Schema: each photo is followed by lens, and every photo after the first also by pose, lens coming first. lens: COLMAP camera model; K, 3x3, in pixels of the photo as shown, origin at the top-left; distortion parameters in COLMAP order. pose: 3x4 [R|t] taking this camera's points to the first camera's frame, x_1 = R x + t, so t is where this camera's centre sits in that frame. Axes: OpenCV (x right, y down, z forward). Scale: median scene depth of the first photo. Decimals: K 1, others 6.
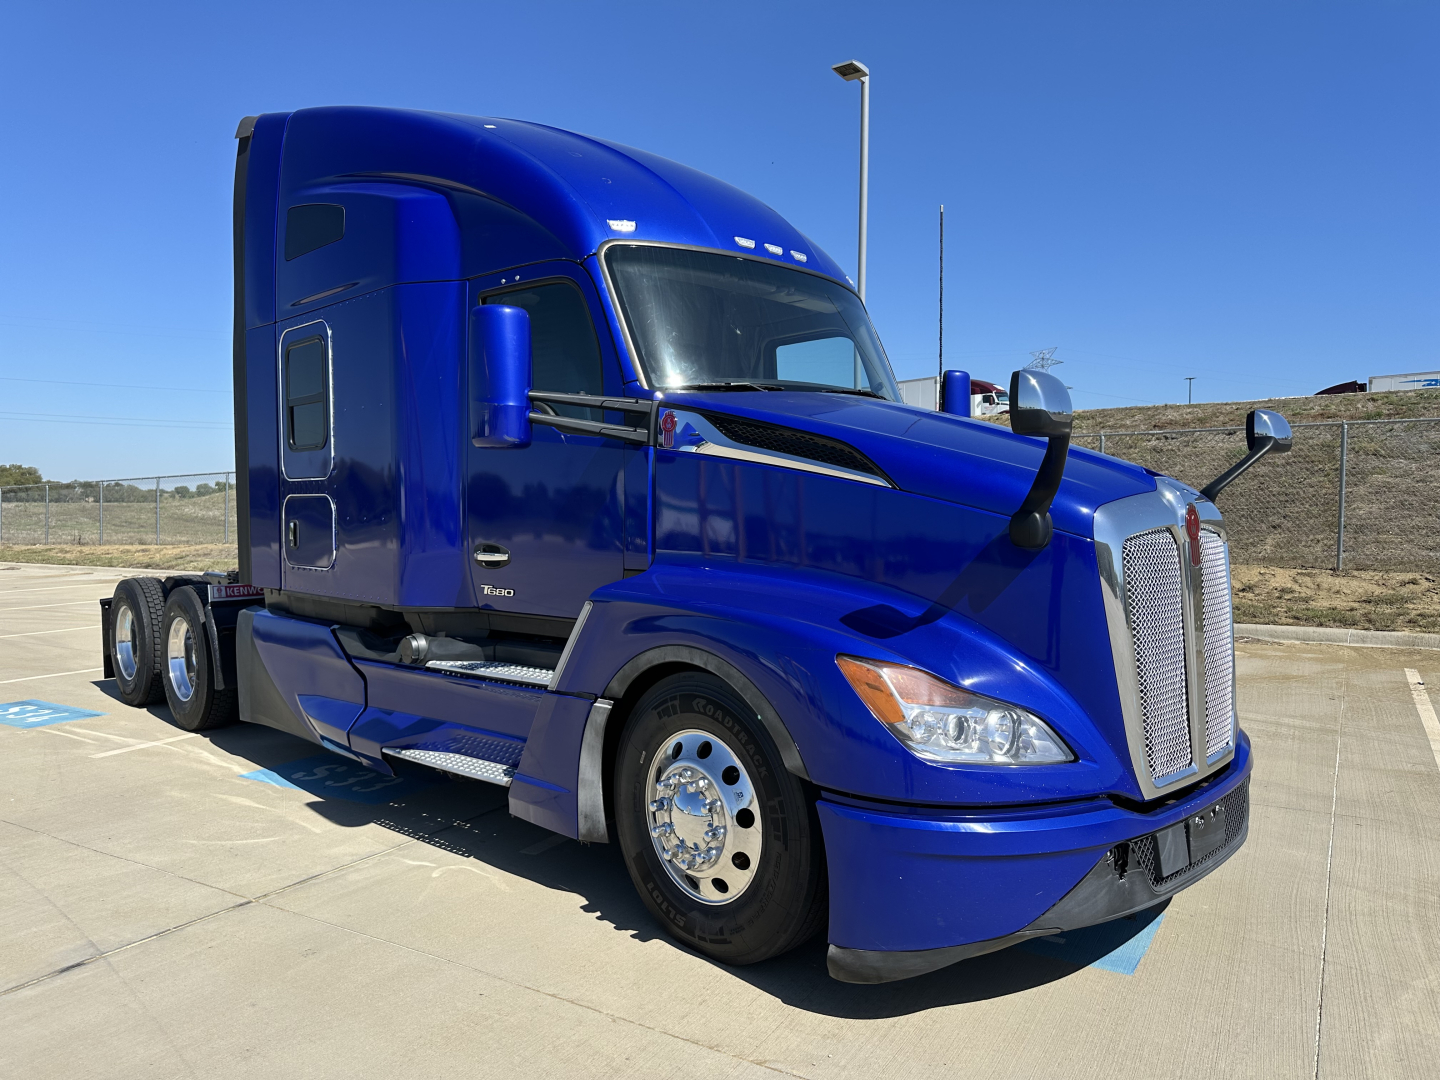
lens RADIAL K [[1050.6, 0, 718.1], [0, 1050.6, 543.1], [0, 0, 1]] dist [0.109031, -0.155560]
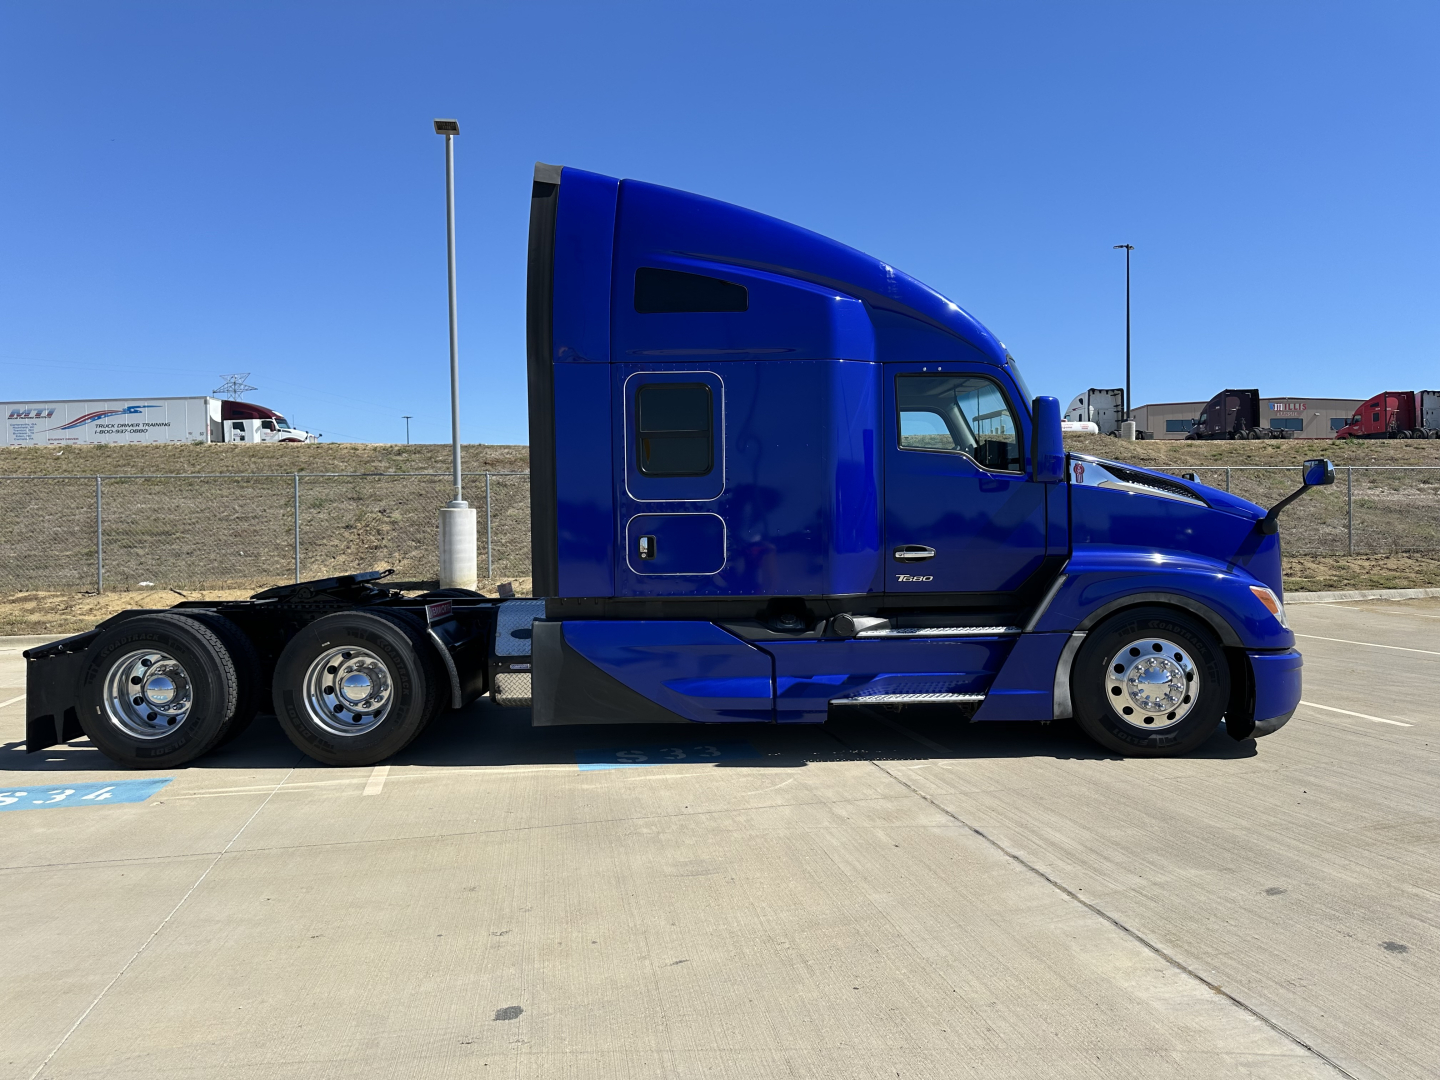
lens RADIAL K [[1050.6, 0, 718.1], [0, 1050.6, 543.1], [0, 0, 1]] dist [0.109031, -0.155560]
pose [[0.691600, -0.014706, 0.722131, -1.769095], [0.035100, 0.999296, -0.013266, 0.008245], [-0.721427, 0.034522, 0.691630, 0.230143]]
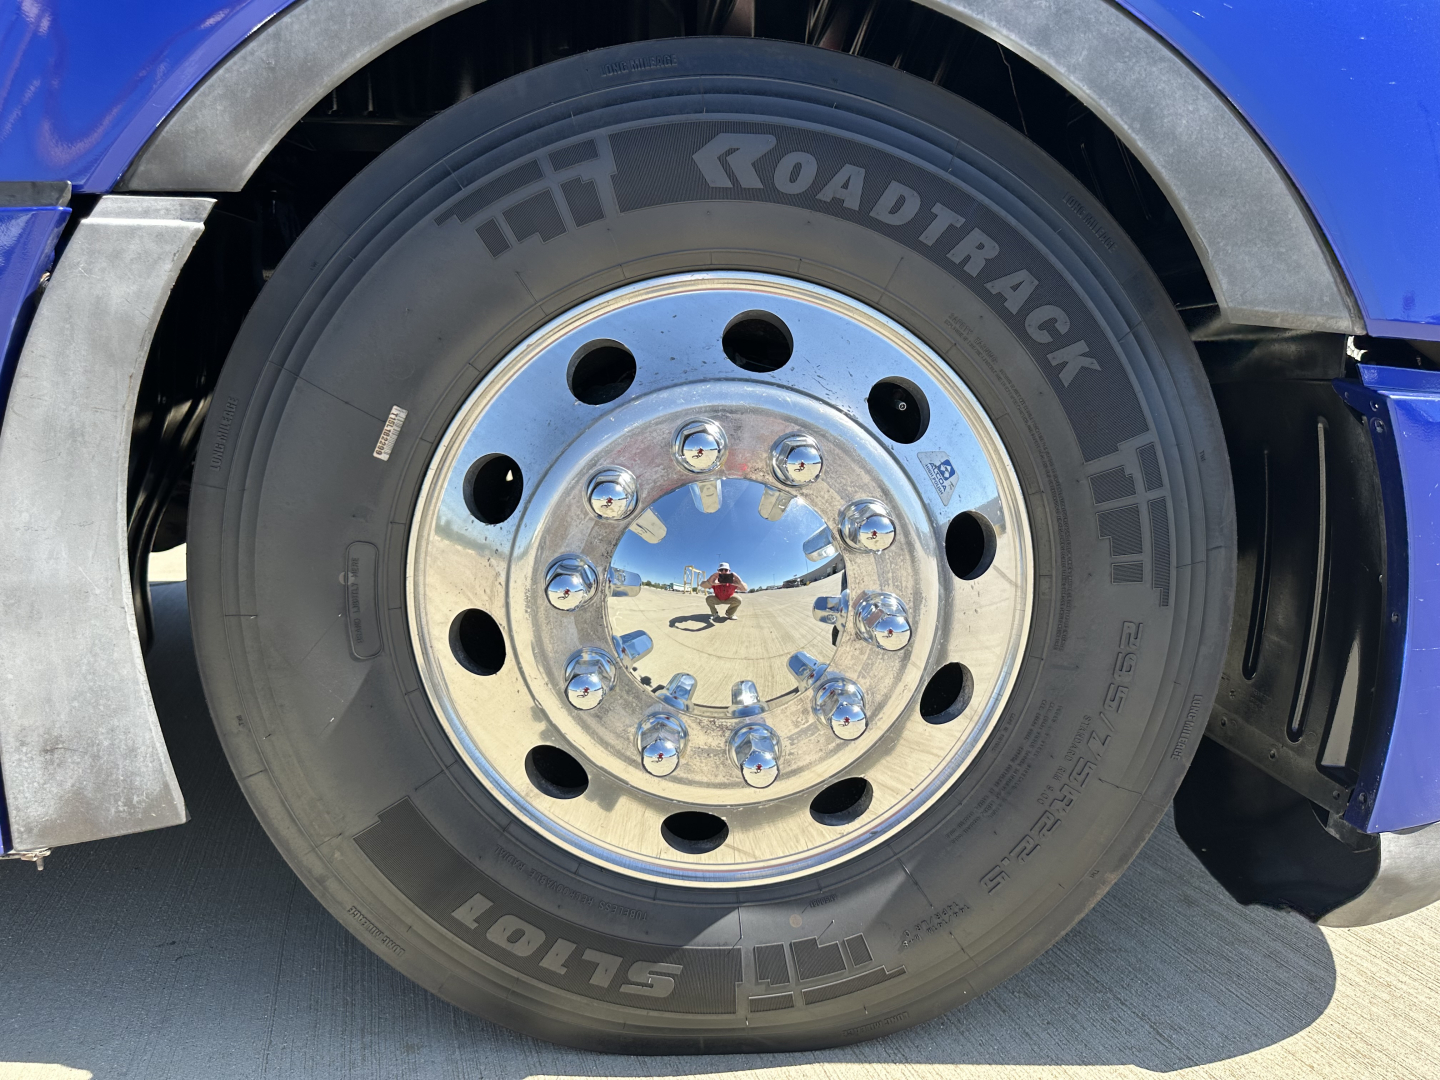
lens RADIAL K [[1050.6, 0, 718.1], [0, 1050.6, 543.1], [0, 0, 1]] dist [0.109031, -0.155560]
pose [[0.645790, -0.116163, 0.754627, -0.208277], [0.029999, 0.991456, 0.126947, 0.196908], [-0.762925, -0.059344, 0.643757, 0.772042]]
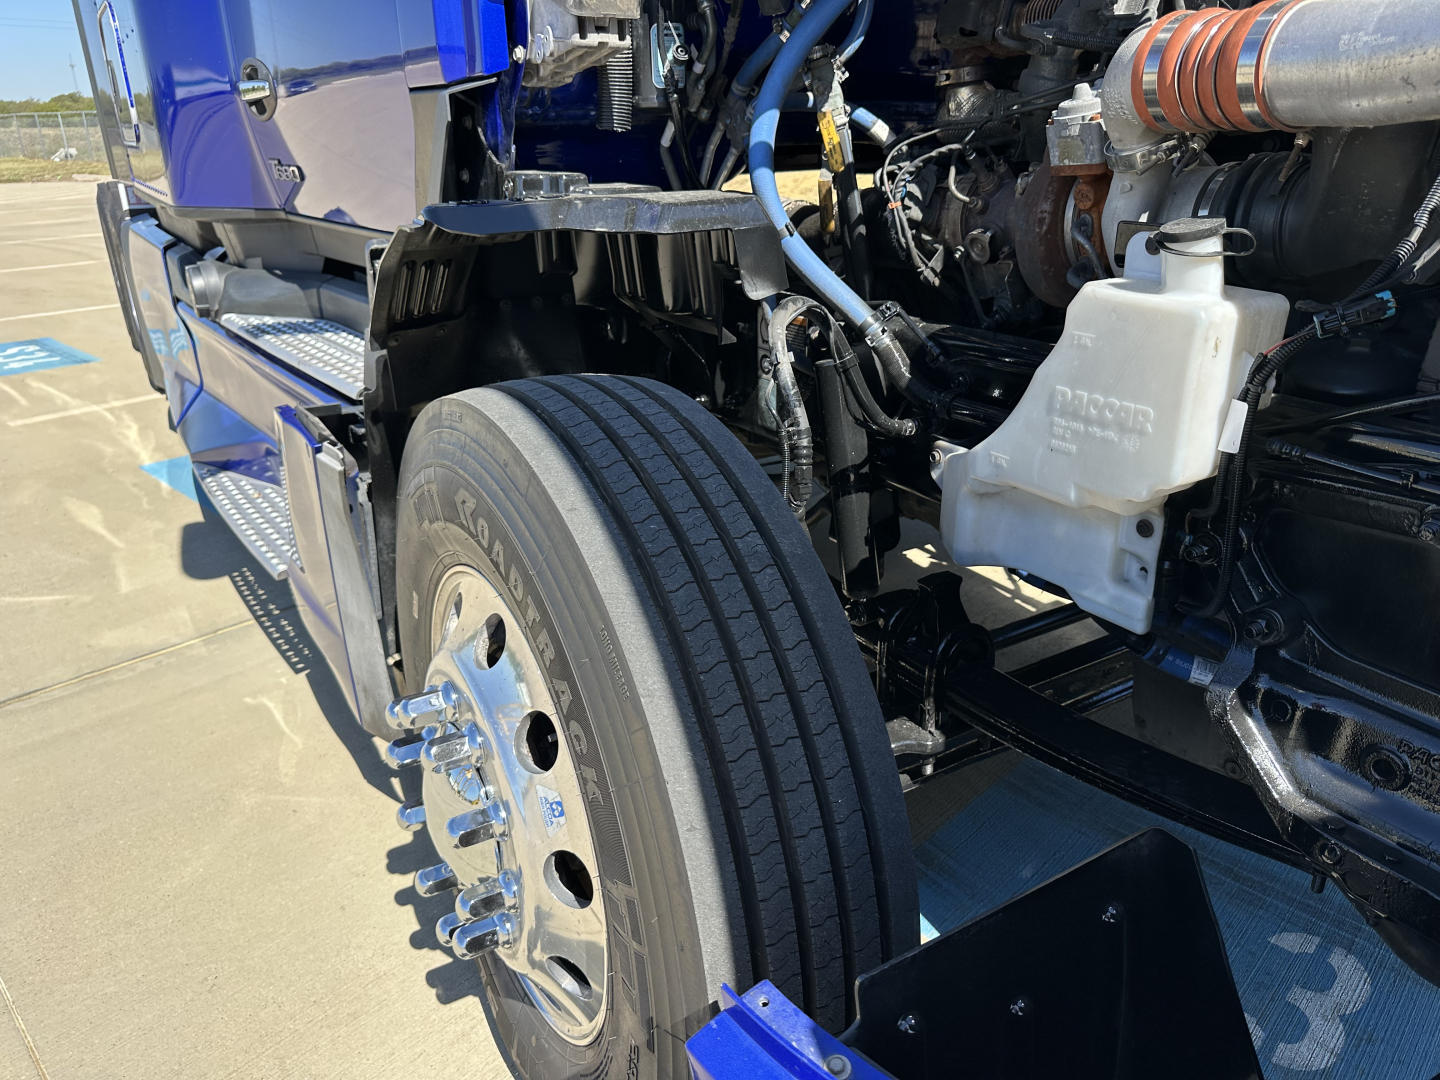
lens RADIAL K [[1050.6, 0, 718.1], [0, 1050.6, 543.1], [0, 0, 1]] dist [0.109031, -0.155560]
pose [[0.973834, 0.071696, -0.215653, 0.115836], [0.003894, 0.943527, 0.331274, 0.054209], [0.227225, -0.323446, 0.918560, 0.668914]]
